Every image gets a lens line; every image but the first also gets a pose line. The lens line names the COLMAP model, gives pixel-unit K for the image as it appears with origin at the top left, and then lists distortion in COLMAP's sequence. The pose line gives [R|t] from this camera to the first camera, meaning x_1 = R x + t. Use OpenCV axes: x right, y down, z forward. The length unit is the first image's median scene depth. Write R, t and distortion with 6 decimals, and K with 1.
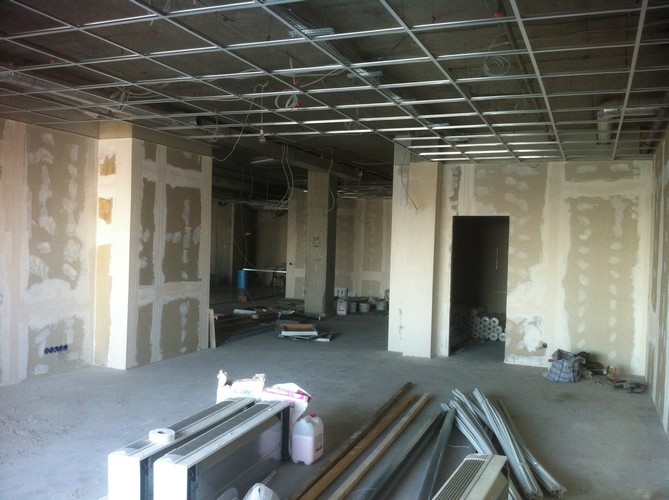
lens RADIAL K [[649.4, 0, 329.7], [0, 649.4, 255.4], [0, 0, 1]] dist [0.134653, -0.324547]
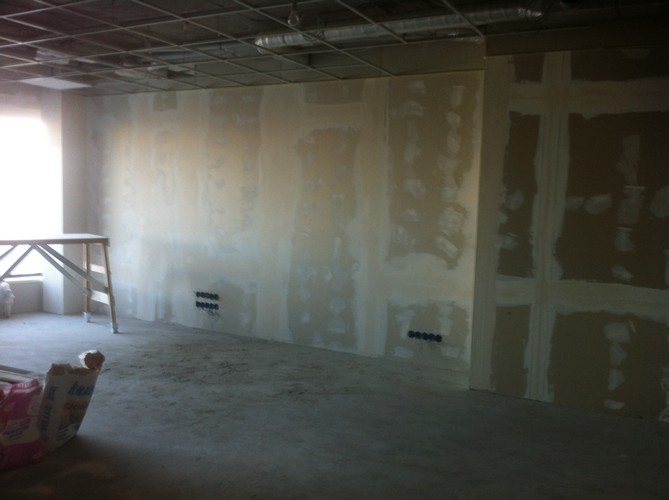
lens RADIAL K [[649.4, 0, 329.7], [0, 649.4, 255.4], [0, 0, 1]] dist [0.134653, -0.324547]
pose [[-0.111394, 0.050571, -0.992489, 0.400510], [-0.059183, 0.996594, 0.057423, -0.002039], [0.992012, 0.065135, -0.108022, 0.904607]]
